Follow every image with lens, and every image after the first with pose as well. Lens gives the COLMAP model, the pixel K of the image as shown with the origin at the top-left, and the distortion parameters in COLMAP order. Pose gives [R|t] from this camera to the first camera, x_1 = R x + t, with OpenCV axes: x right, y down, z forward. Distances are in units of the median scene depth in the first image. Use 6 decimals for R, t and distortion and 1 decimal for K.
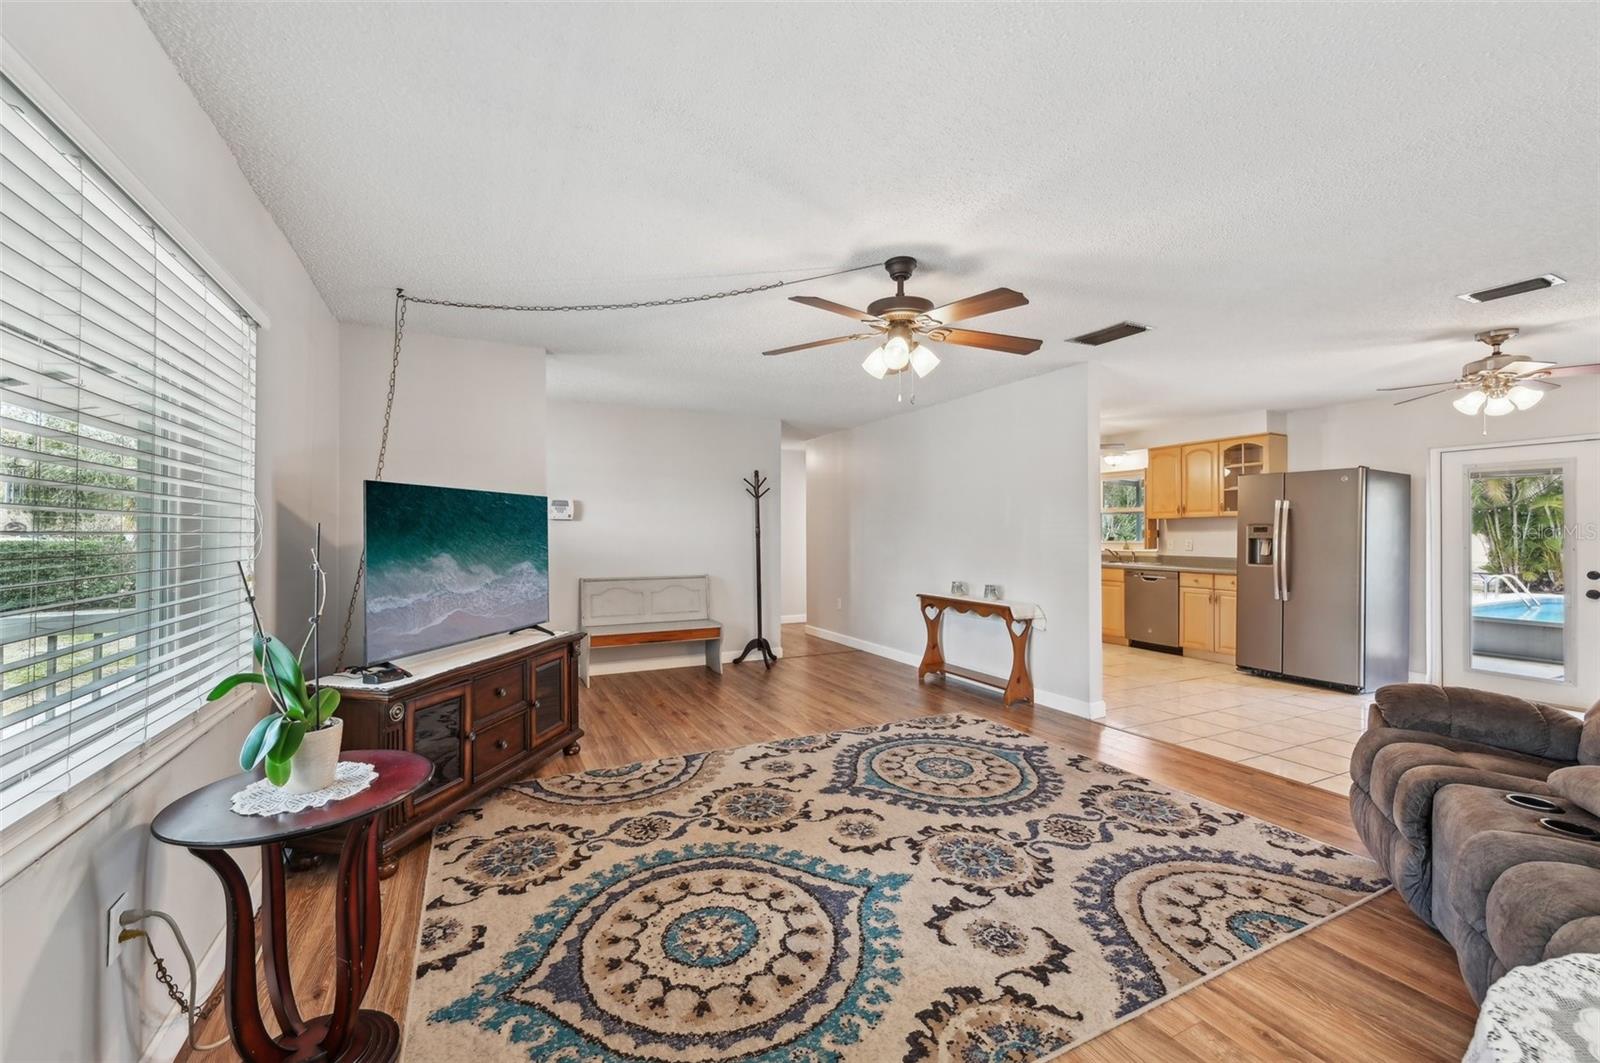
lens RADIAL K [[649.6, 0, 796.1], [0, 649.6, 534.1], [0, 0, 1]] dist [0.000986, -0.000014]
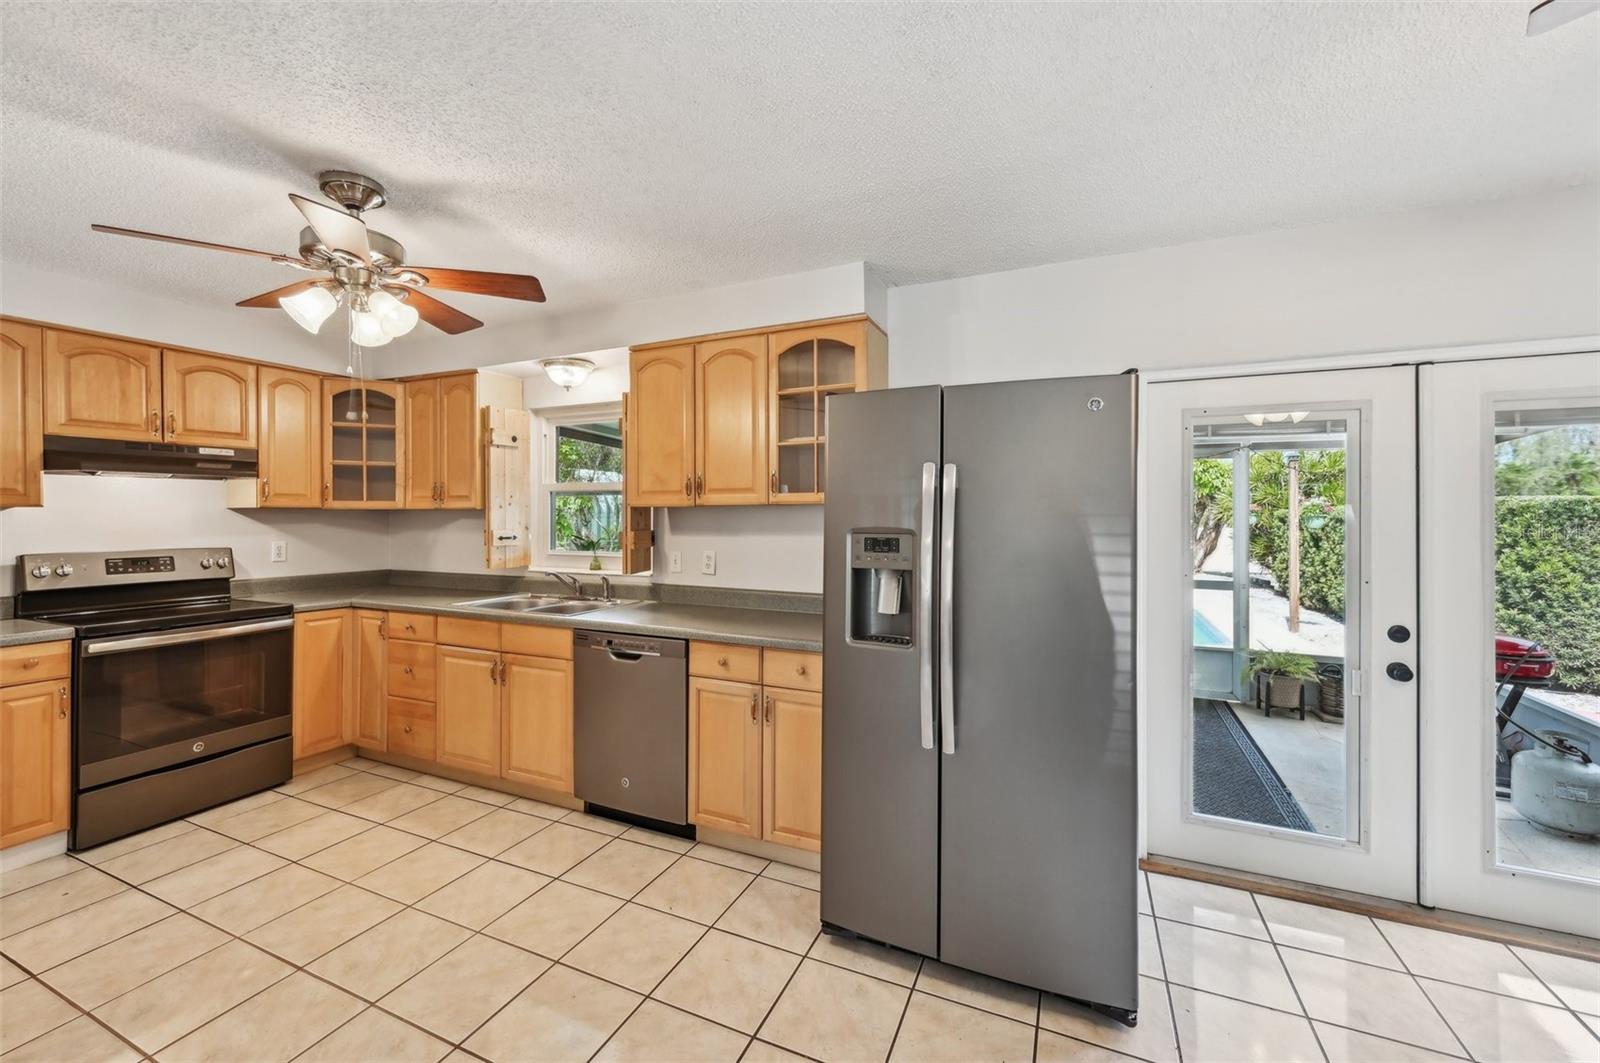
lens RADIAL K [[635.2, 0, 799.5], [0, 635.2, 515.6], [0, 0, 1]] dist [-0.000438, 0.000021]
pose [[0.775011, 0.000932, 0.631947, 0.394160], [-0.001653, 0.999998, 0.000554, -0.019565], [-0.631945, -0.001474, 0.775012, 0.650862]]
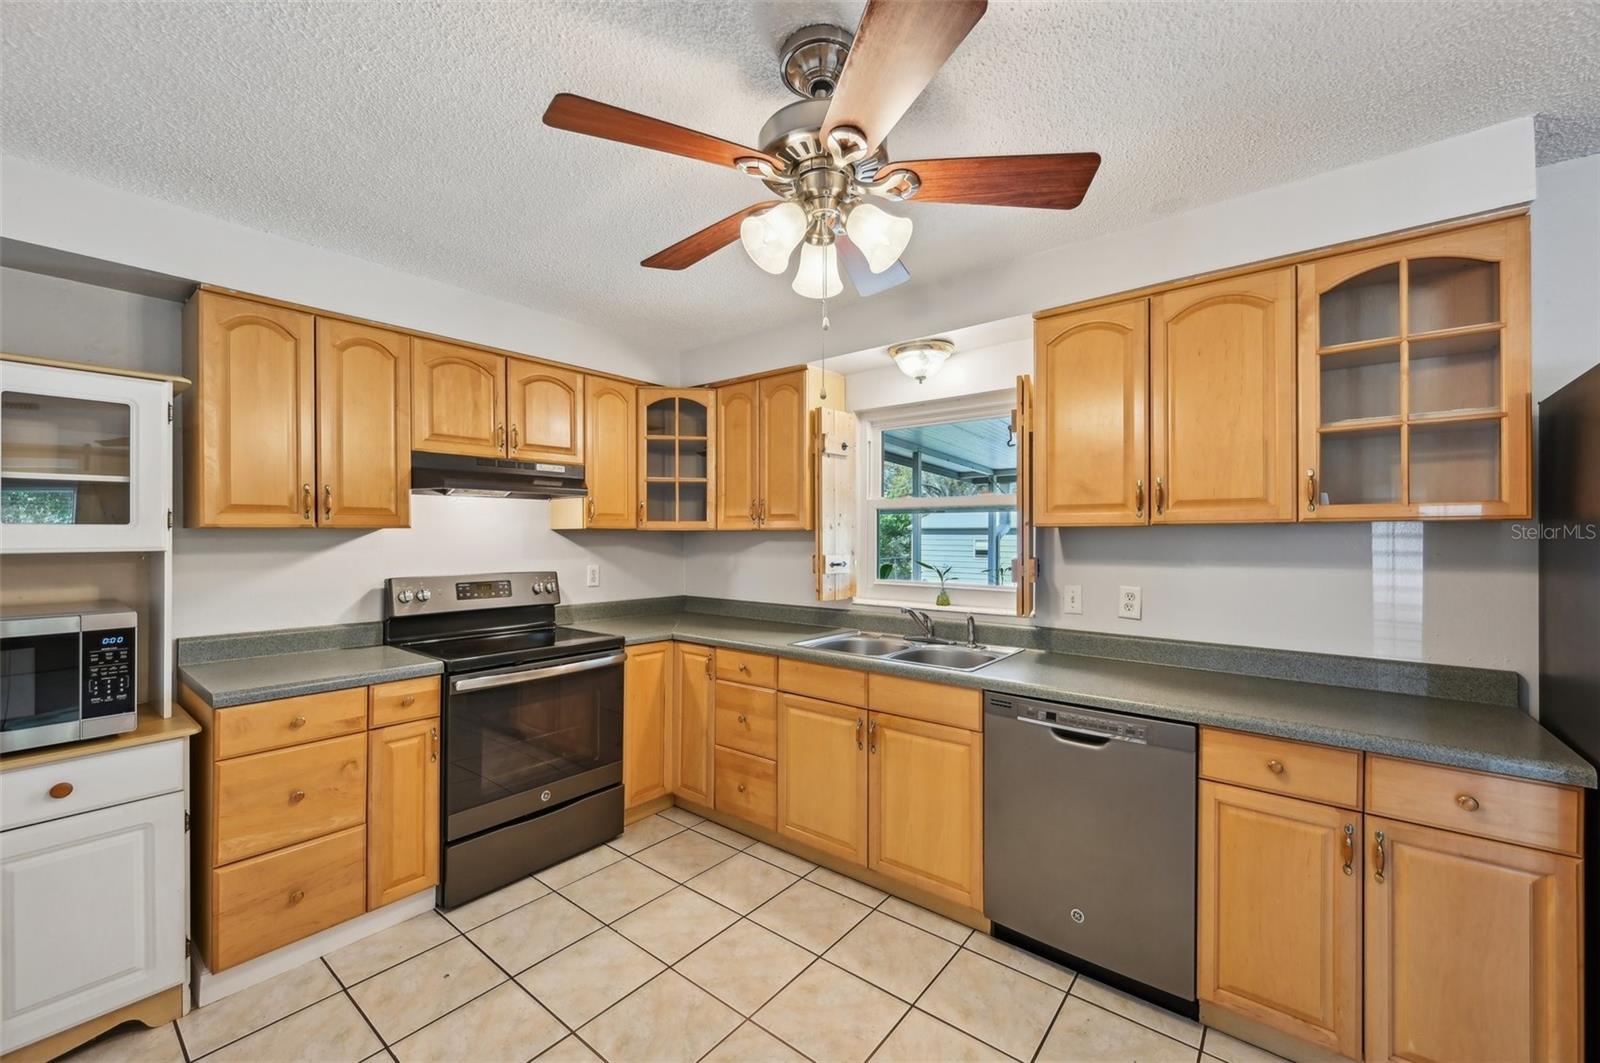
lens RADIAL K [[628.8, 0, 802.4], [0, 628.8, 536.6], [0, 0, 1]] dist [-0.001096, -0.000046]
pose [[0.908421, 0.002394, 0.418049, 0.331036], [-0.002977, 0.999995, 0.000743, -0.020044], [-0.418046, -0.001920, 0.908424, 0.832946]]
